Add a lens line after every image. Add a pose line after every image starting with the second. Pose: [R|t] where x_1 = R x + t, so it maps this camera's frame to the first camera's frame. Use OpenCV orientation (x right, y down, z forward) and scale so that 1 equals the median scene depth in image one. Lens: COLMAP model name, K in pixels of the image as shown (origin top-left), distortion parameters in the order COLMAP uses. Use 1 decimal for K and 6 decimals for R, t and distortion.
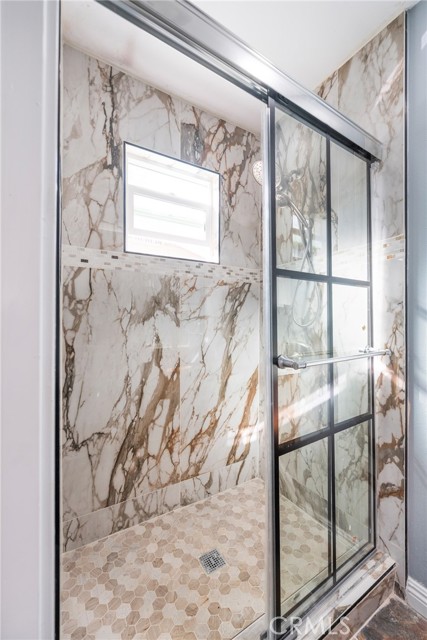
lens RADIAL K [[259.3, 0, 221.7], [0, 259.3, 313.9], [0, 0, 1]] dist [-0.001477, -0.000441]
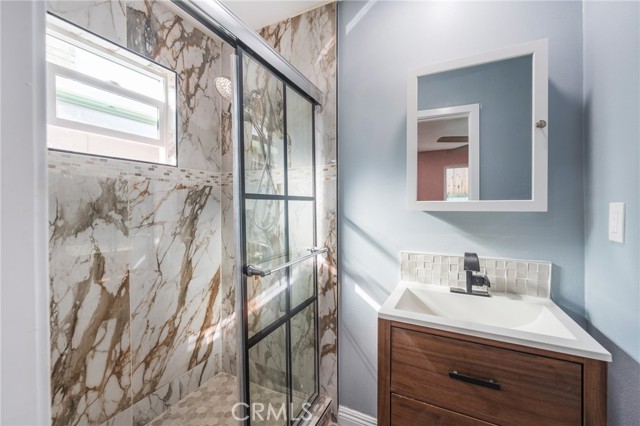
lens RADIAL K [[259.3, 0, 315.5], [0, 259.3, 210.3], [0, 0, 1]] dist [-0.001477, -0.000441]
pose [[0.866478, -0.021267, 0.498762, -0.052122], [0.003460, 0.999324, 0.036601, -0.073217], [-0.499203, -0.029988, 0.865966, -0.092752]]
